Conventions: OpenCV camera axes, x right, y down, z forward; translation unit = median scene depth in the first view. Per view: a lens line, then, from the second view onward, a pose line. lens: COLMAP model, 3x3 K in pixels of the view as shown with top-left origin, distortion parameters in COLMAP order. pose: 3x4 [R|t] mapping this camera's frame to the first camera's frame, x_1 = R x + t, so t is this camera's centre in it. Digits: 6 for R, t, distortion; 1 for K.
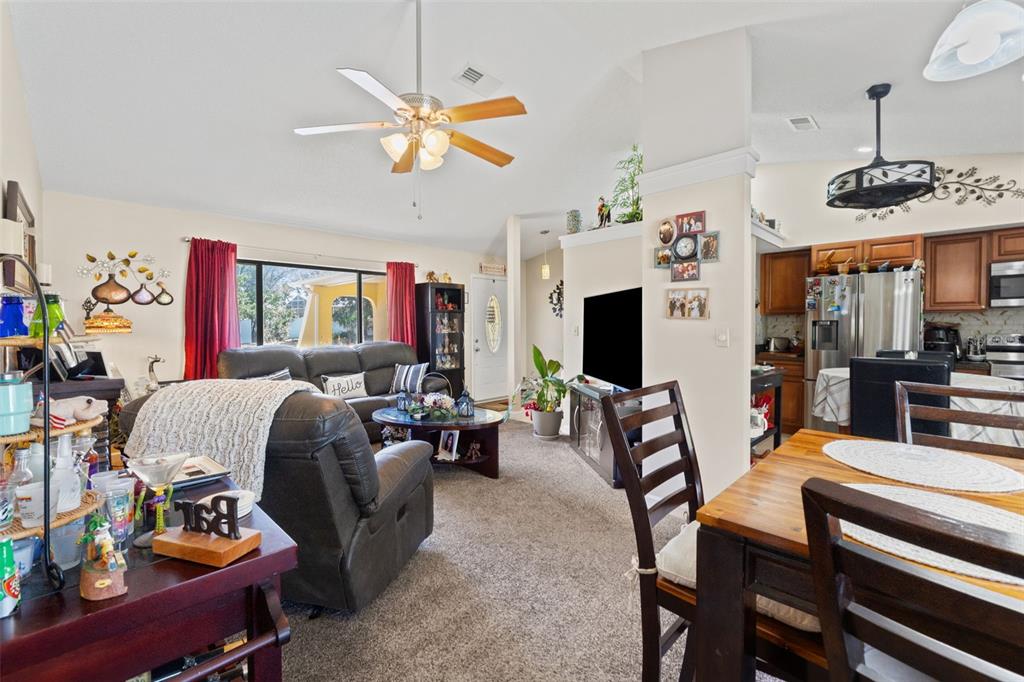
lens RADIAL K [[434.6, 0, 513.1], [0, 434.6, 331.3], [0, 0, 1]] dist [-0.001908, -0.000218]
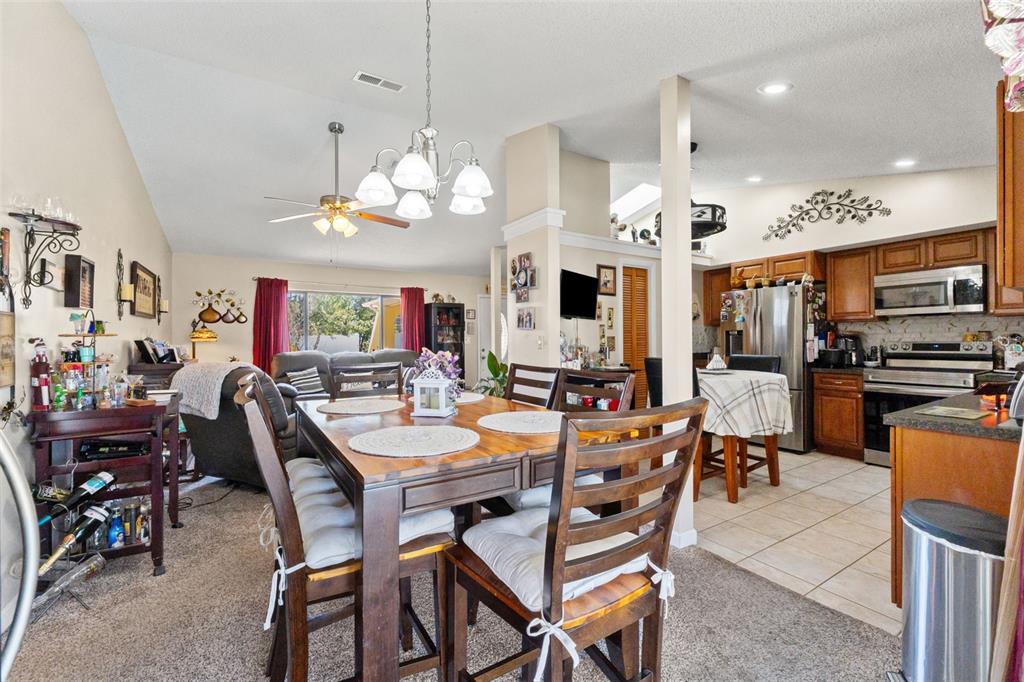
lens RADIAL K [[436.0, 0, 511.3], [0, 436.0, 340.0], [0, 0, 1]] dist [-0.003181, -0.000018]
pose [[0.972731, -0.001965, -0.231927, 0.459293], [-0.000977, 0.999921, -0.012570, 0.016141], [0.231933, 0.012454, 0.972652, -0.249043]]
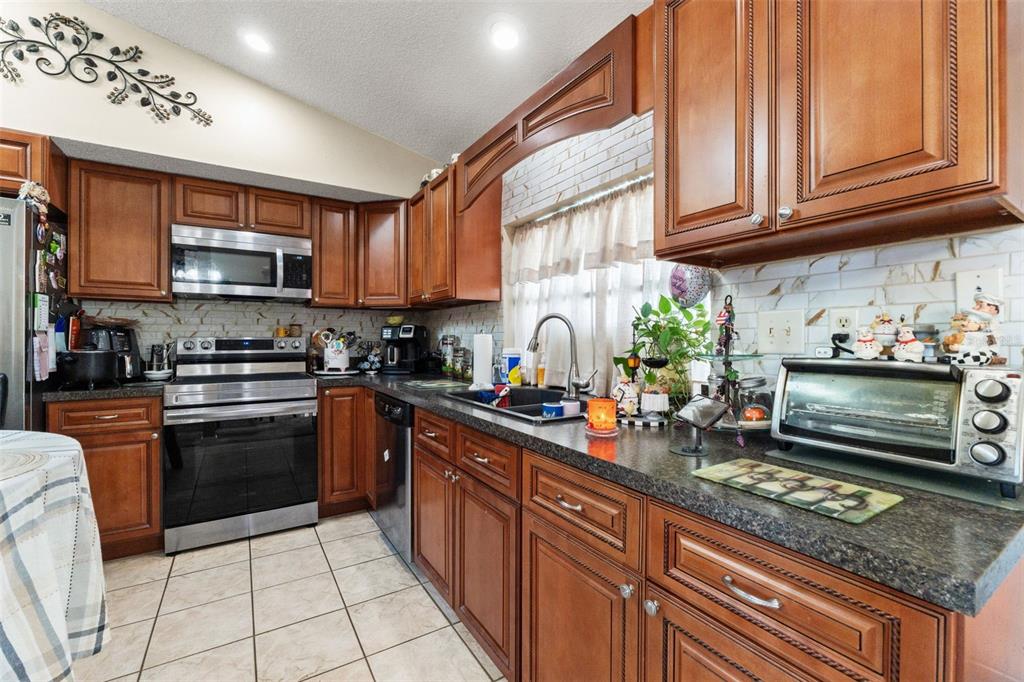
lens RADIAL K [[436.0, 0, 511.3], [0, 436.0, 340.0], [0, 0, 1]] dist [-0.003181, -0.000018]
pose [[0.229643, 0.003953, 0.973267, 0.581934], [0.011085, 0.999916, -0.006677, 0.020675], [-0.973212, 0.012322, 0.229580, 0.365175]]
